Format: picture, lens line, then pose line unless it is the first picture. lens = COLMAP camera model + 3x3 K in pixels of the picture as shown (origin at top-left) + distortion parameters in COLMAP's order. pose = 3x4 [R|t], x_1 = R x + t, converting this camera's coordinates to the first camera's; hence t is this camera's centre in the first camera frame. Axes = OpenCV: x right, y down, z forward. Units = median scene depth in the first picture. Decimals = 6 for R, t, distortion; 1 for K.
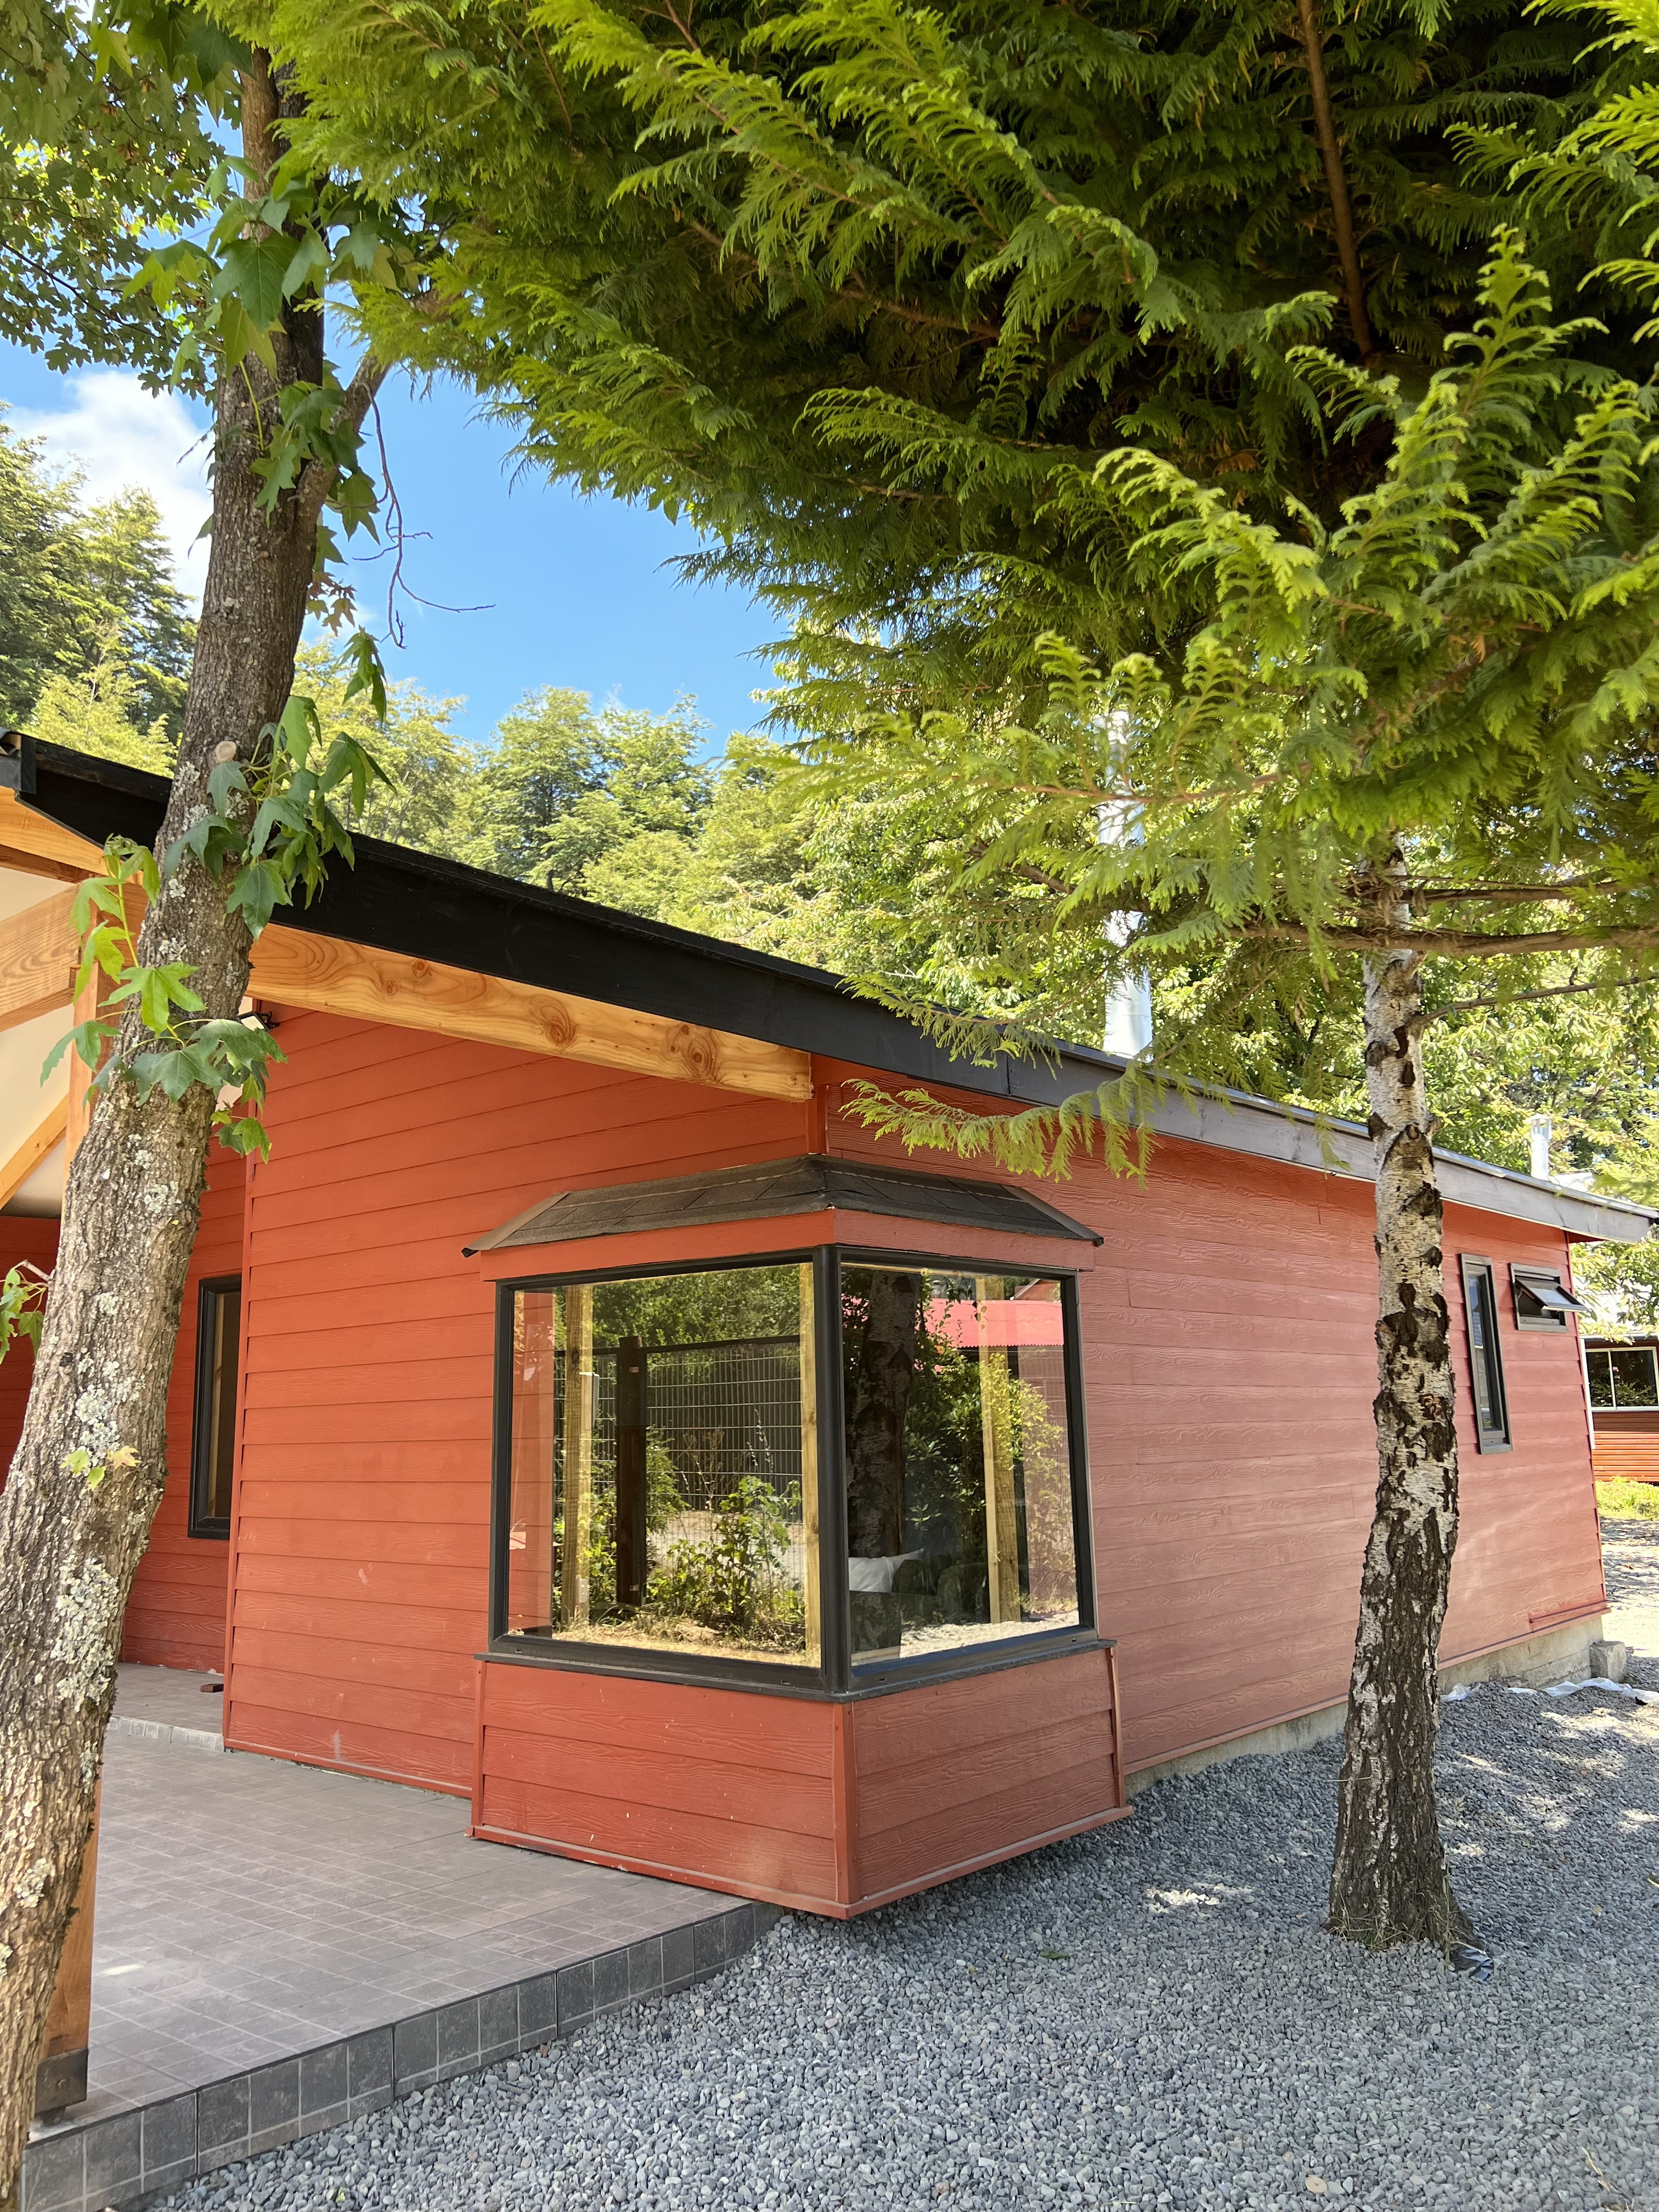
lens RADIAL K [[1678.1, 0, 829.5], [0, 1678.1, 1106.0], [0, 0, 1]] dist [0.002079, -0.009331]
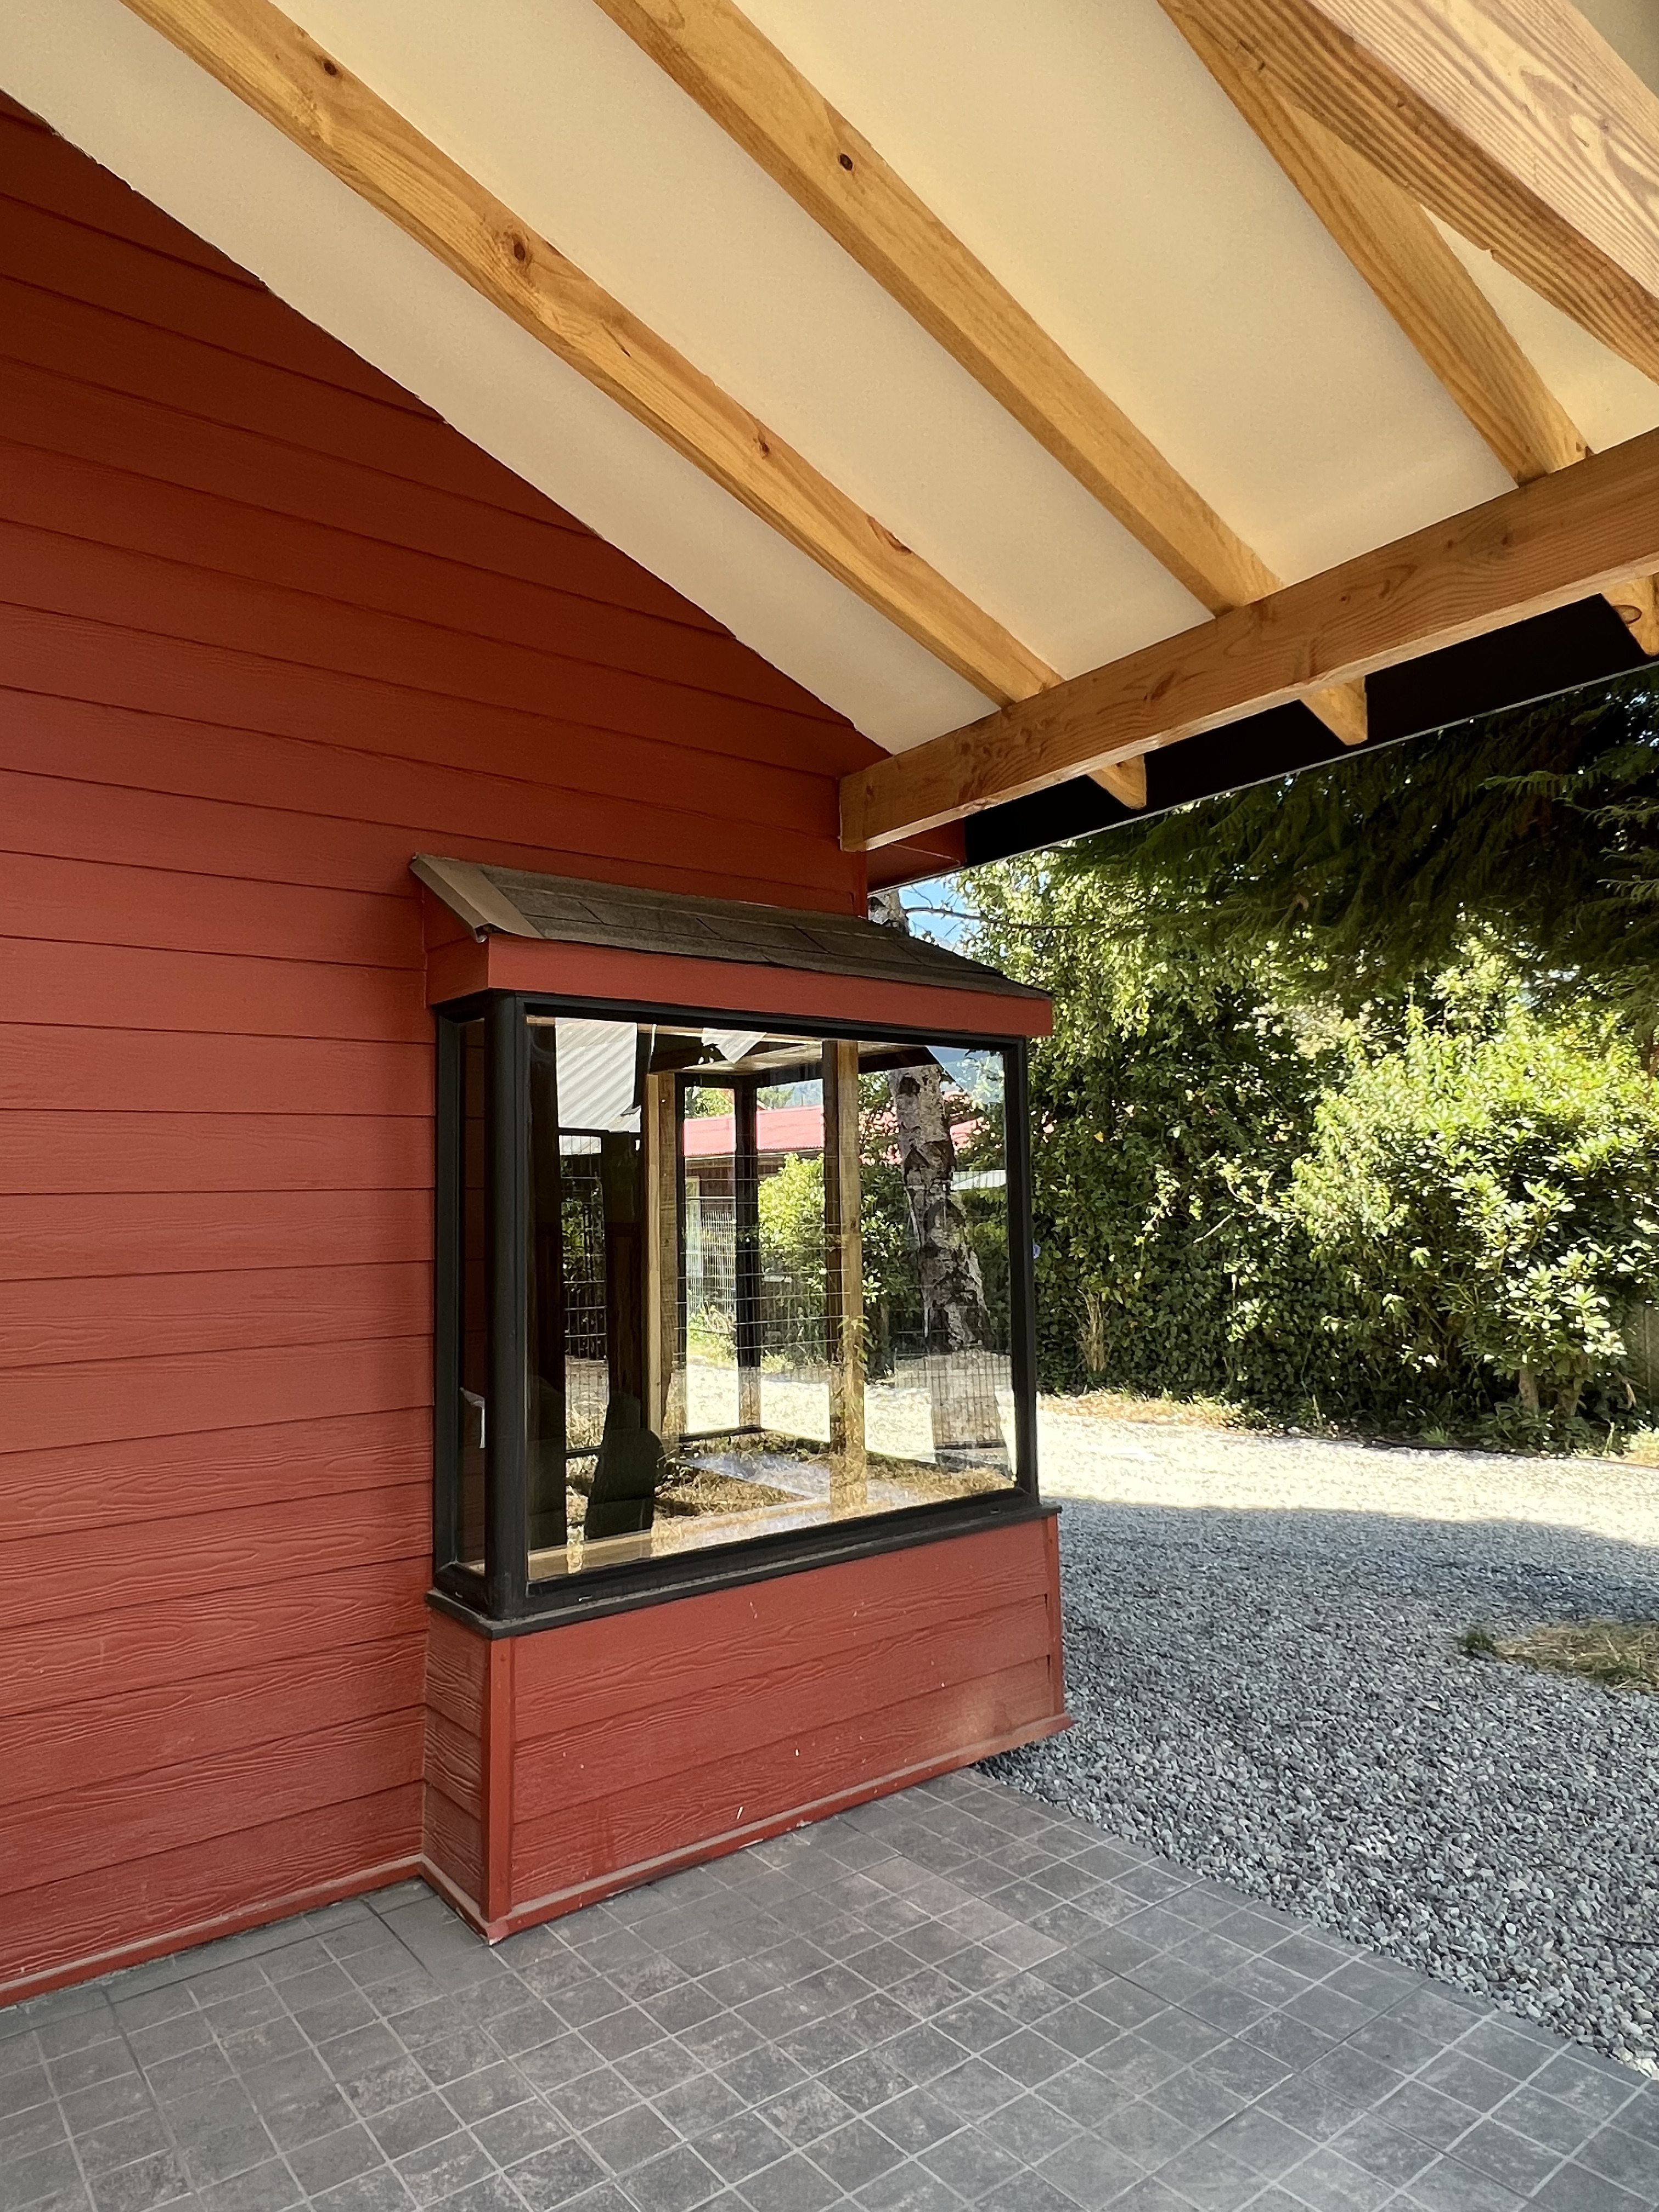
lens RADIAL K [[1347.8, 0, 829.5], [0, 1347.8, 1106.0], [0, 0, 1]] dist [-0.003566, 0.000462]
pose [[0.205749, 0.092395, 0.974233, -0.817763], [-0.171319, 0.983560, -0.057099, 0.189025], [-0.963492, -0.155157, 0.218195, 1.005638]]
